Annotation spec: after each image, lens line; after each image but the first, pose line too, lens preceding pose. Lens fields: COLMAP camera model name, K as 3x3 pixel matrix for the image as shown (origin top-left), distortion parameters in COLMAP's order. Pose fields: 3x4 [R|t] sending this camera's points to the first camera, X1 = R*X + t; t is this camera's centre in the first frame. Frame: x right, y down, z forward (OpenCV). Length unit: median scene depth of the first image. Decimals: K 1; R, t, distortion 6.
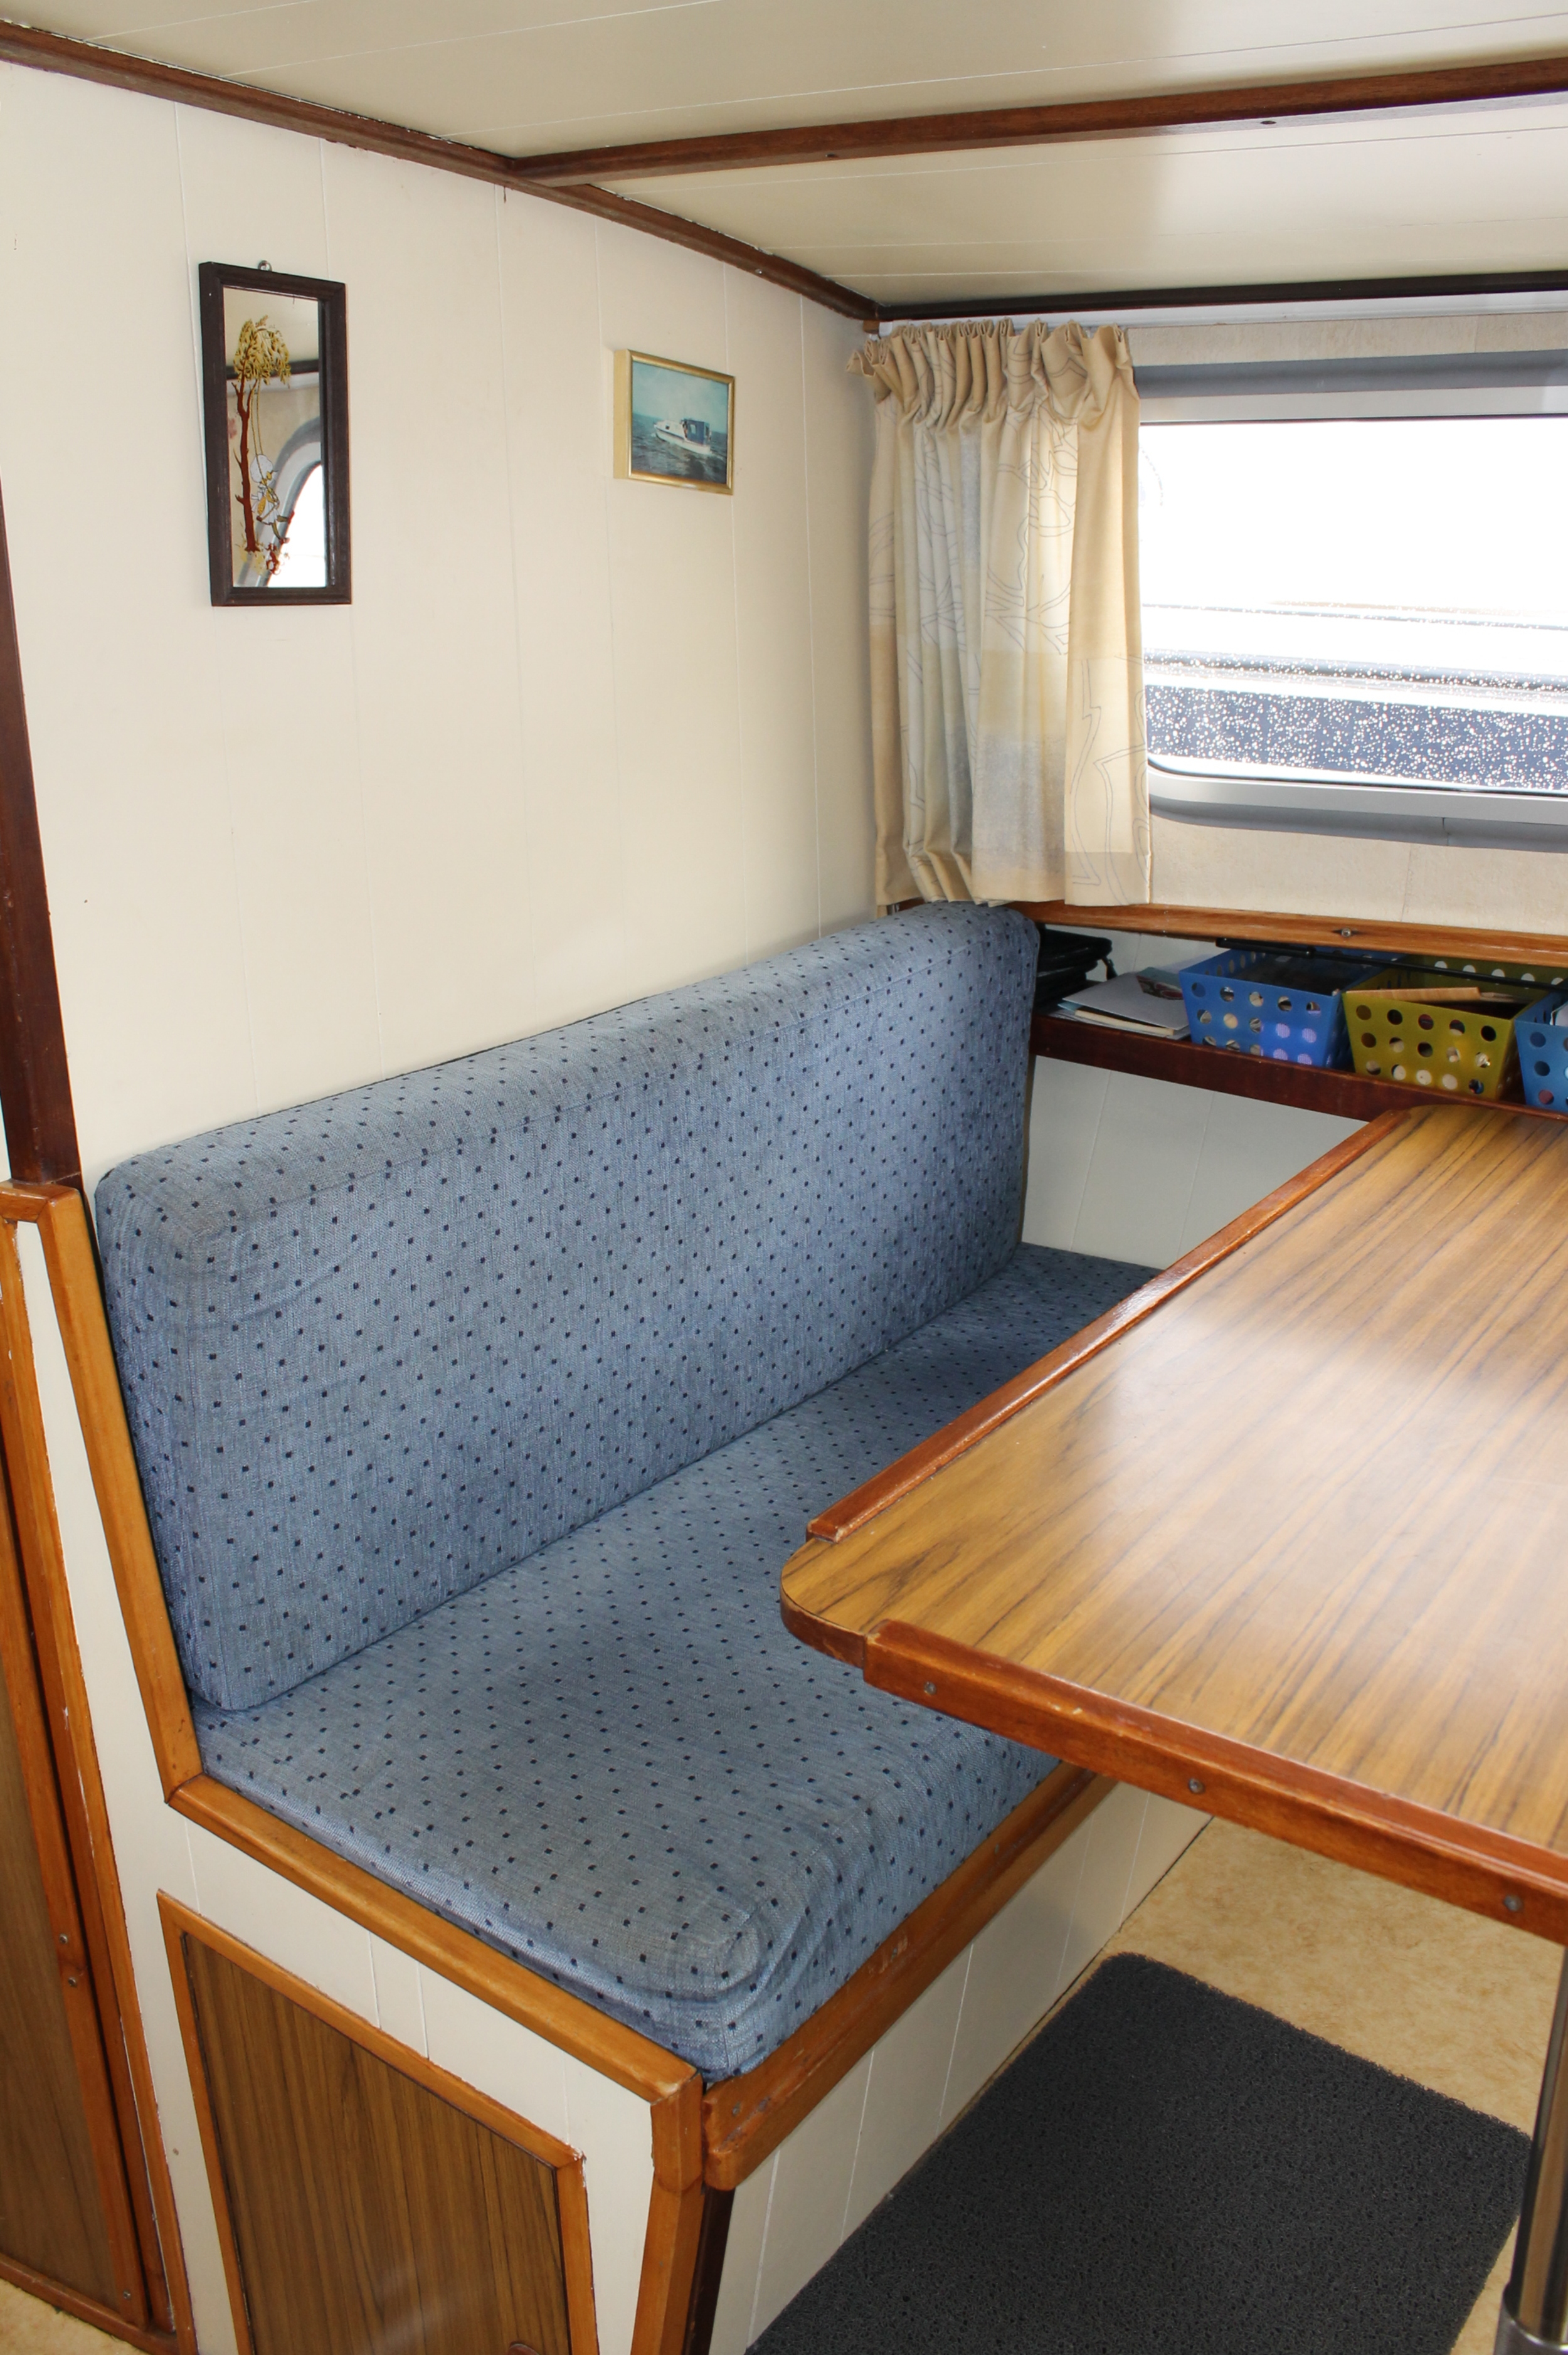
lens RADIAL K [[1992.0, 0, 770.1], [0, 1992.0, 1155.8], [0, 0, 1]] dist [-0.171010, 0.148420]
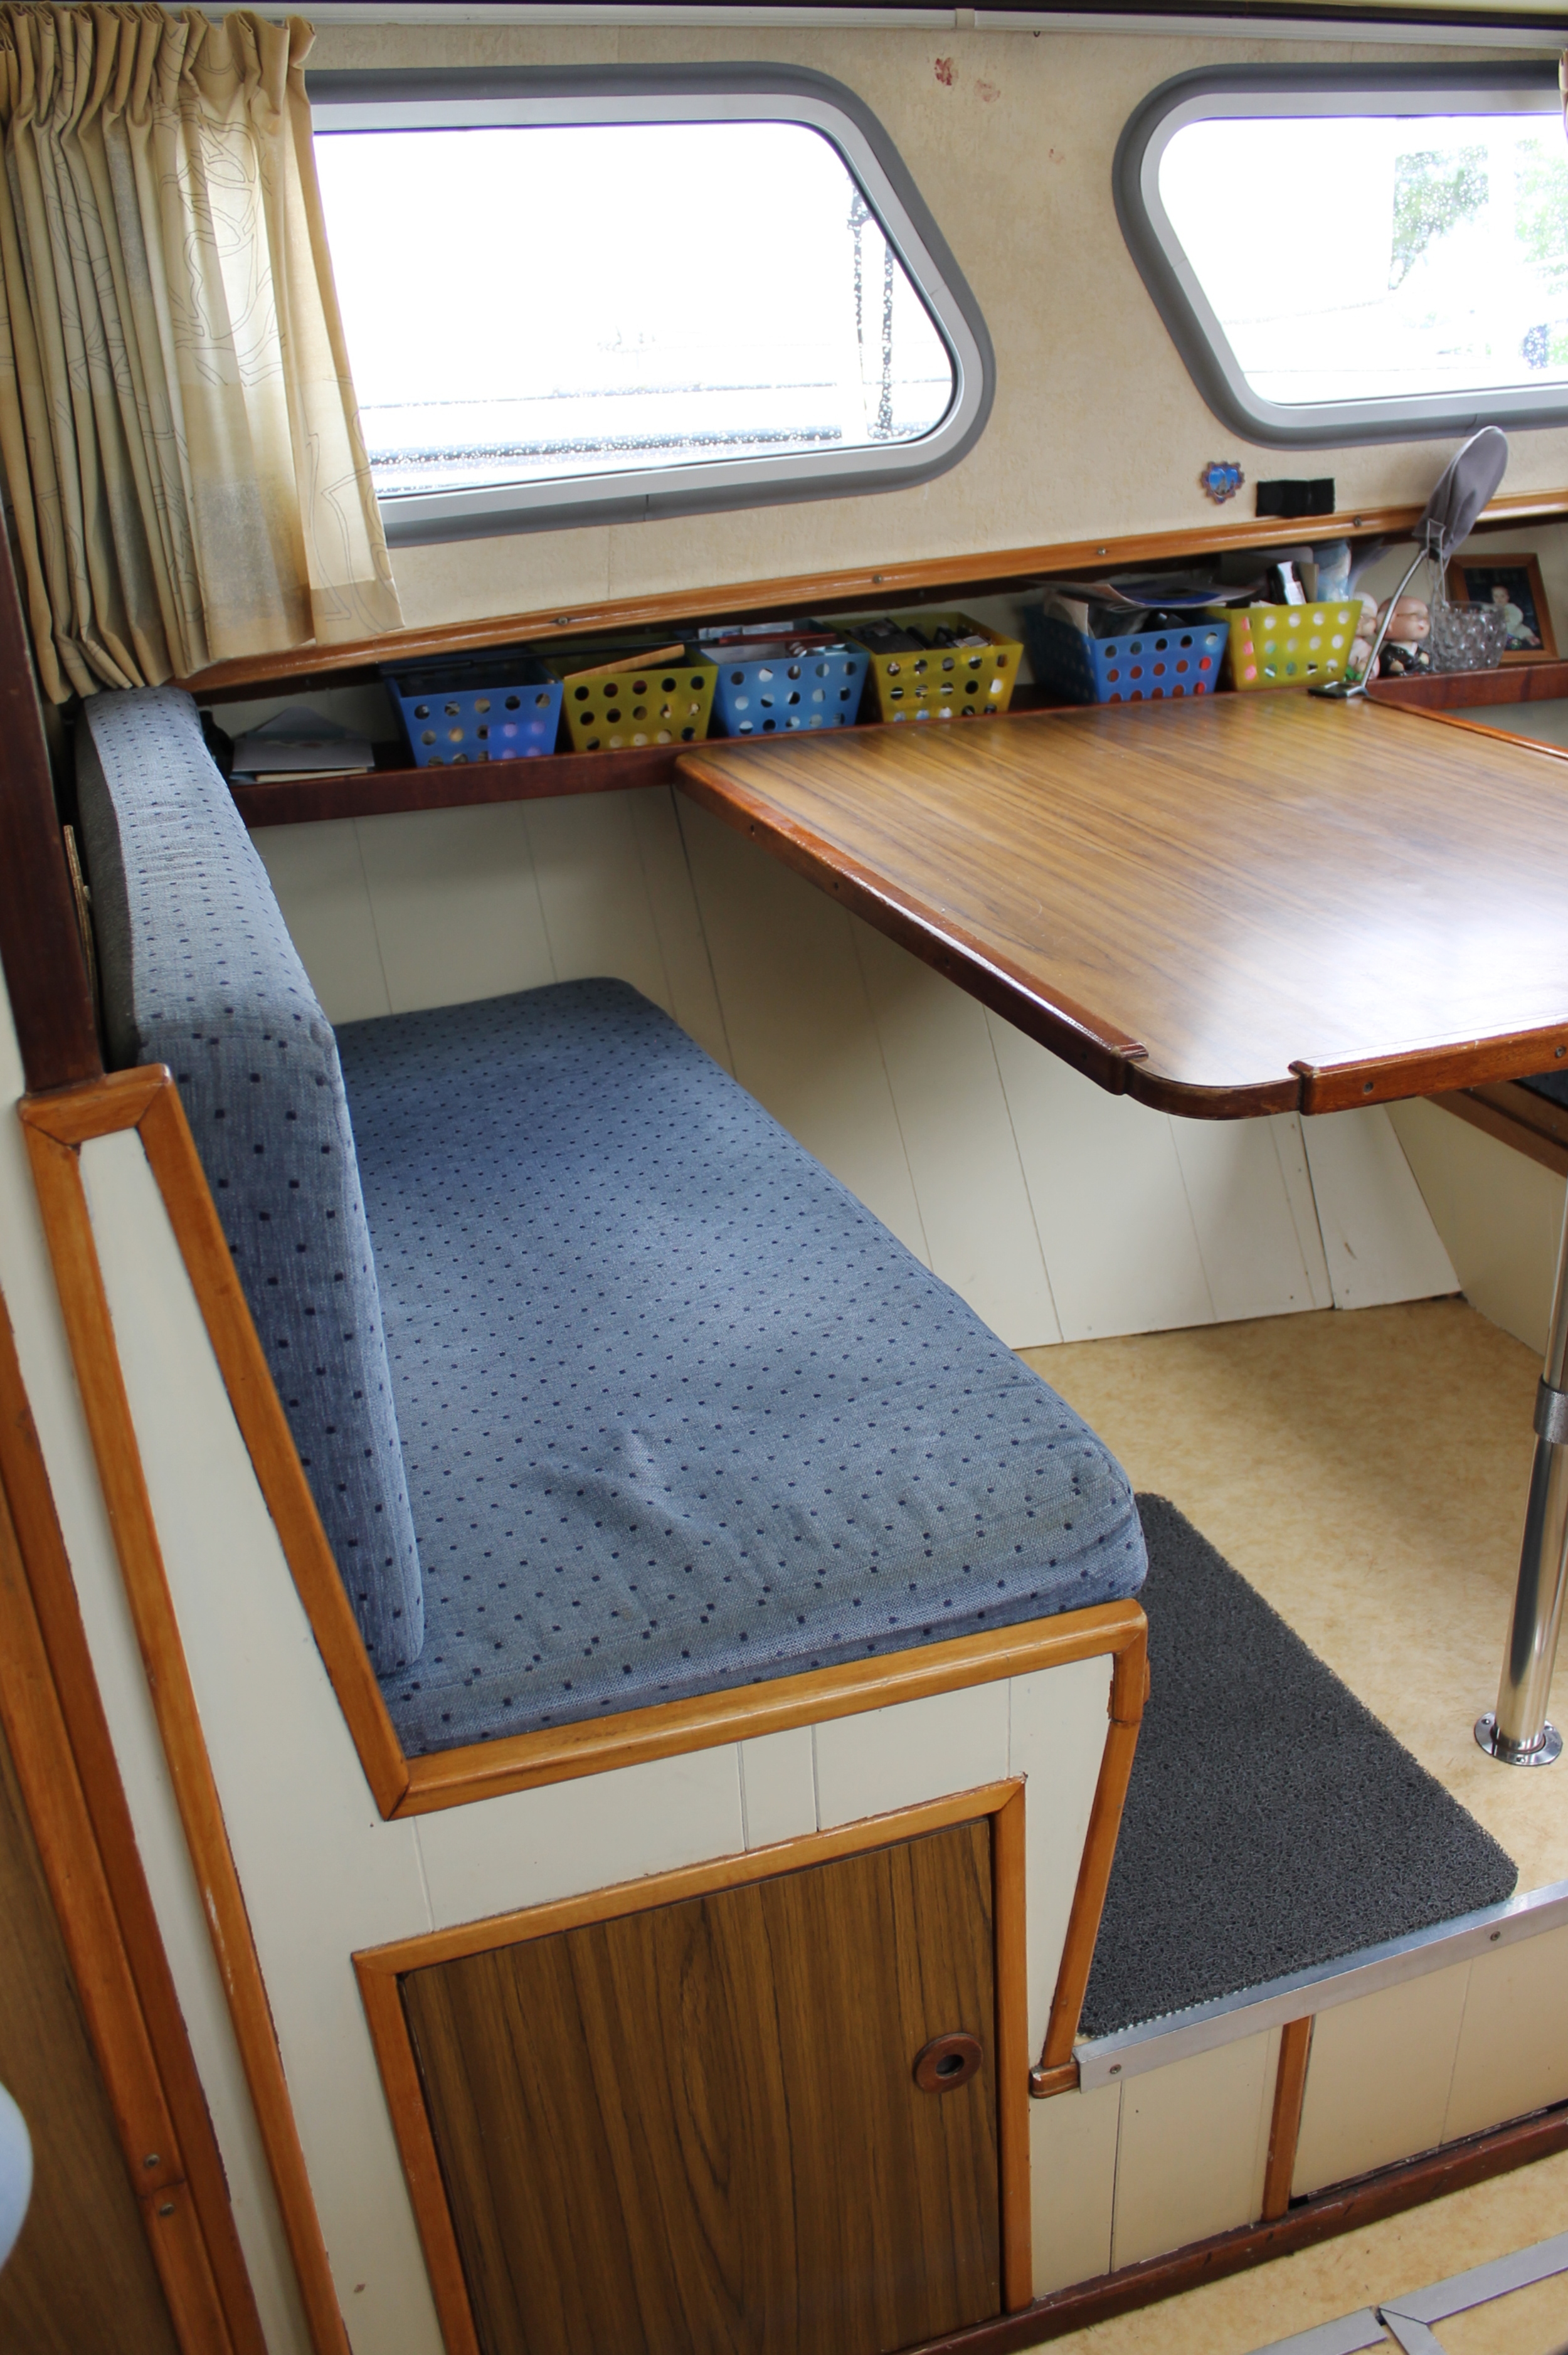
lens RADIAL K [[1992.0, 0, 770.1], [0, 1992.0, 1155.8], [0, 0, 1]] dist [-0.171010, 0.148420]
pose [[0.568994, -0.335151, 0.750946, -0.707492], [0.290643, 0.936203, 0.197610, -0.025392], [-0.769267, 0.105818, 0.630104, 0.348398]]
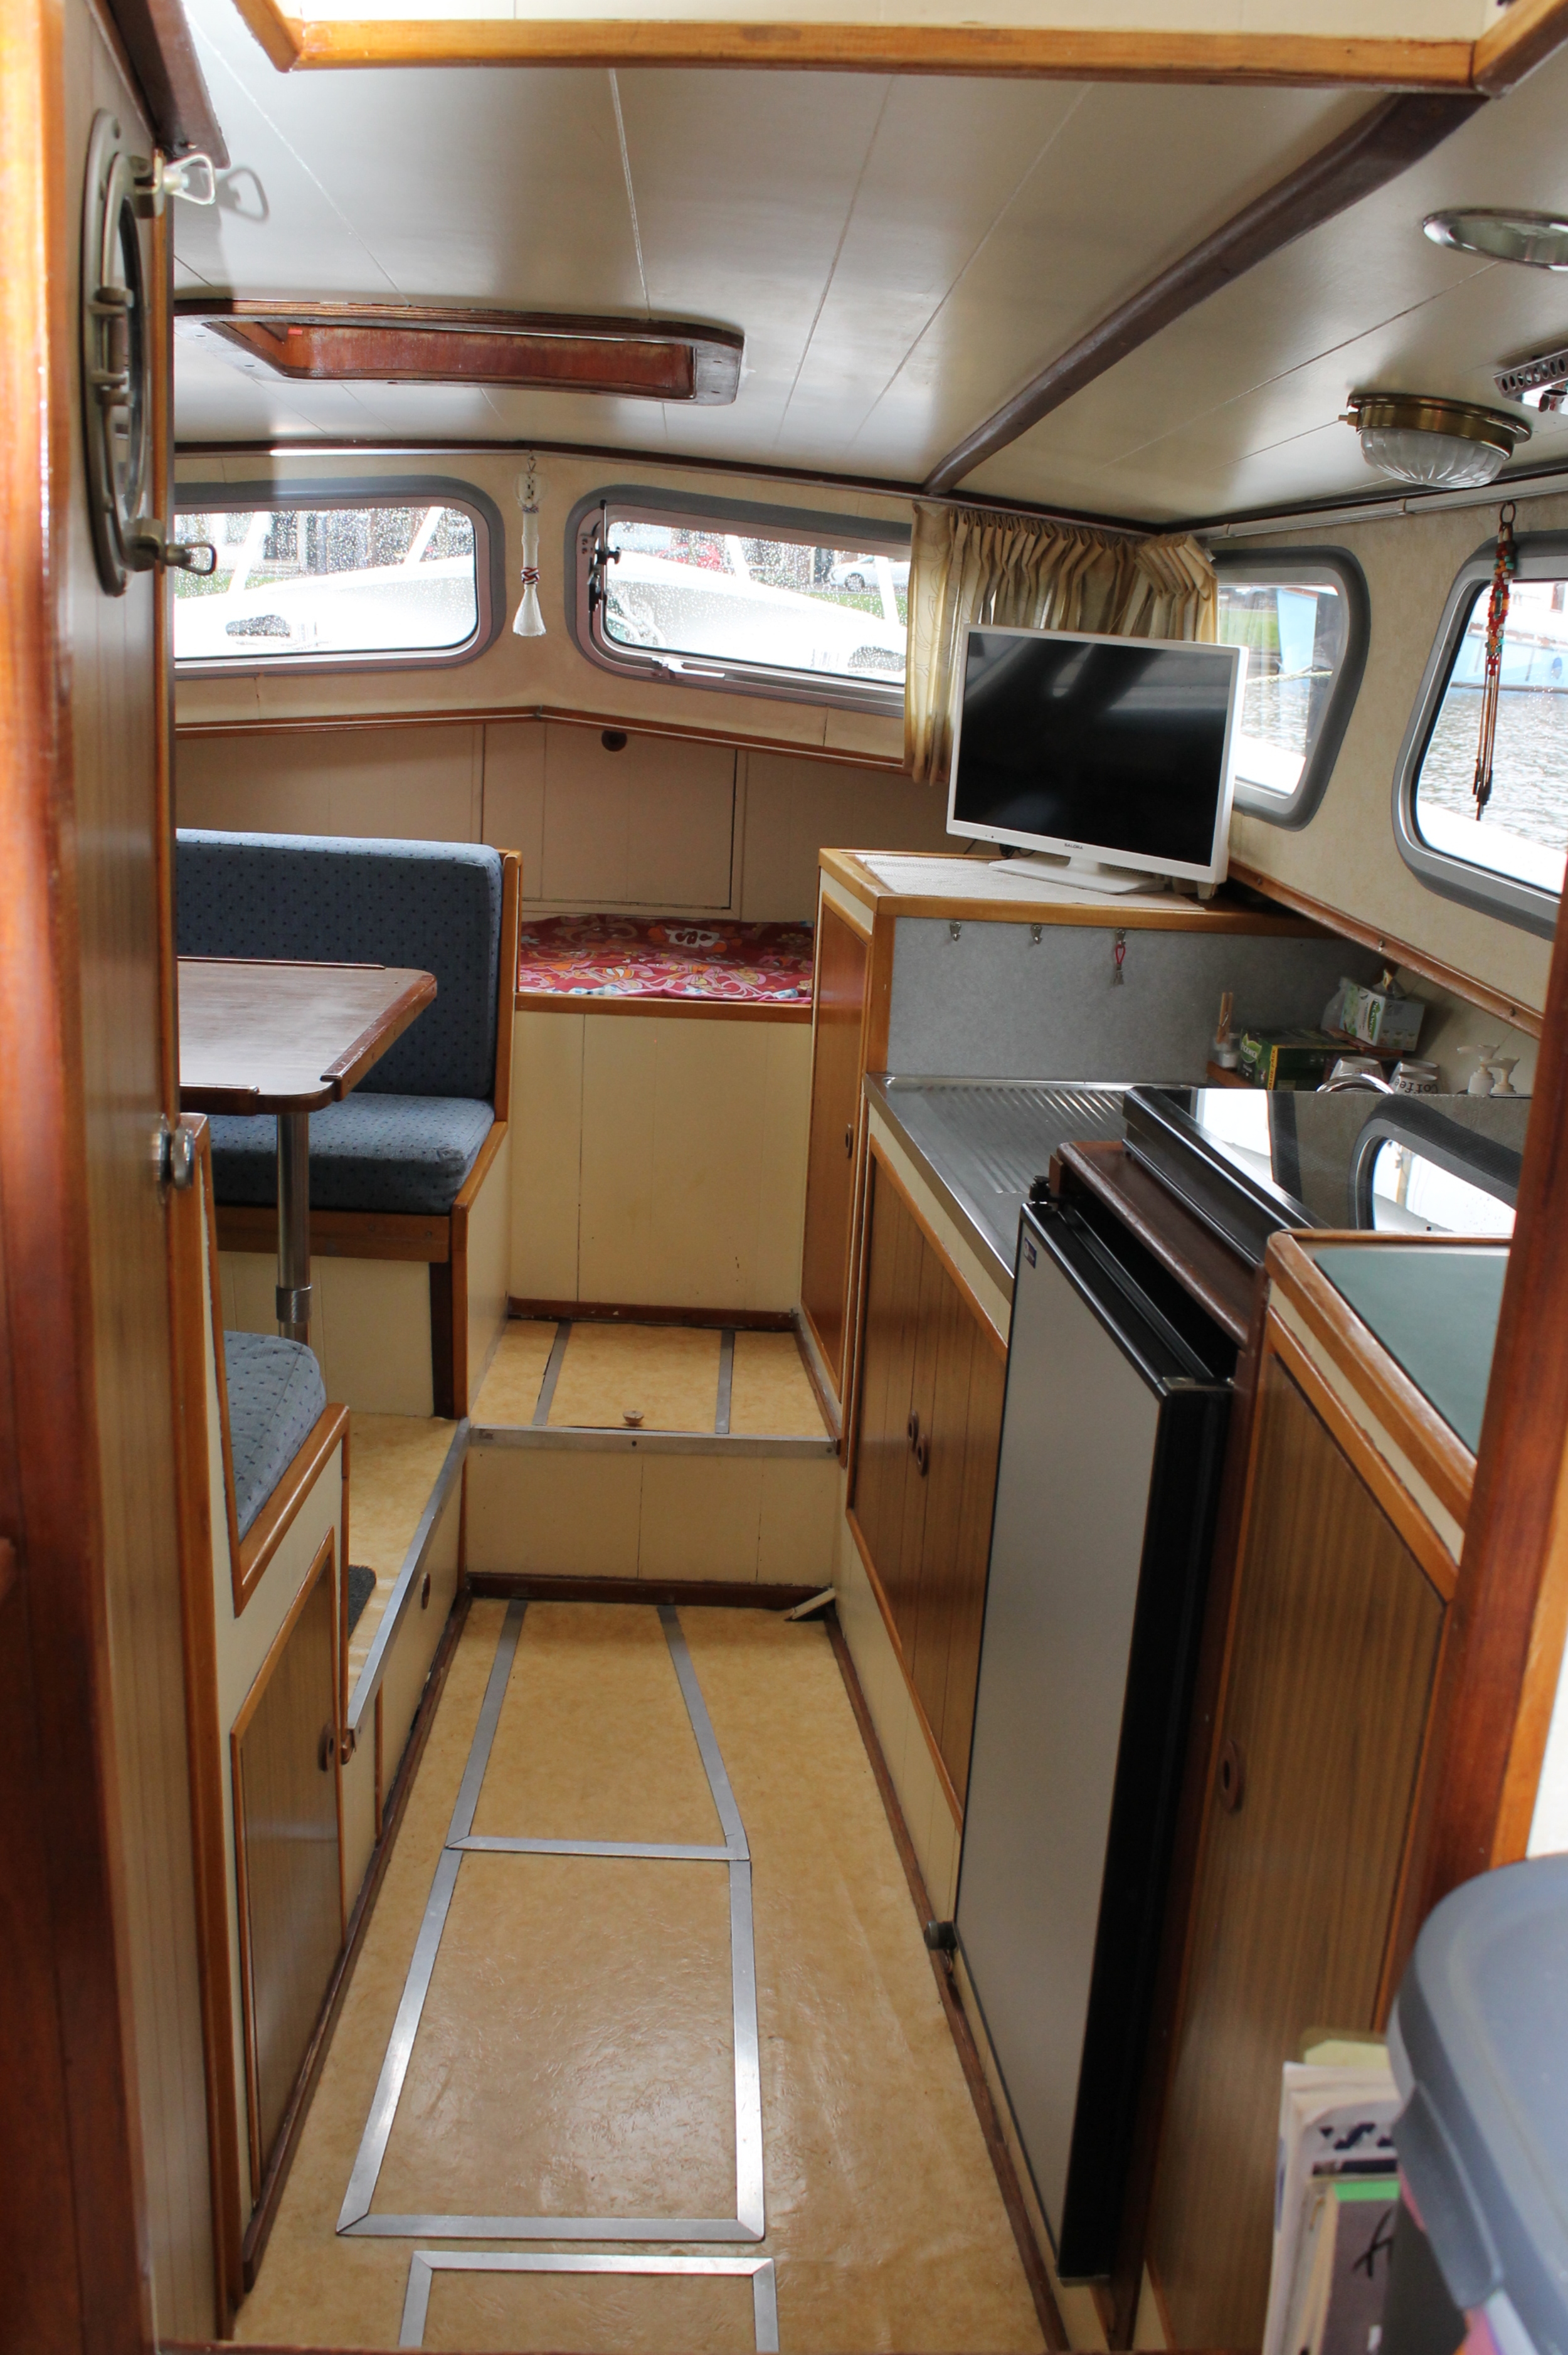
lens RADIAL K [[2130.7, 0, 773.9], [0, 2130.7, 1148.8], [0, 0, 1]] dist [-0.140038, 0.014124]
pose [[-0.596463, -0.211630, 0.774238, -1.415416], [0.211425, 0.889121, 0.405911, -0.366765], [-0.774294, 0.405804, -0.485584, 1.226735]]
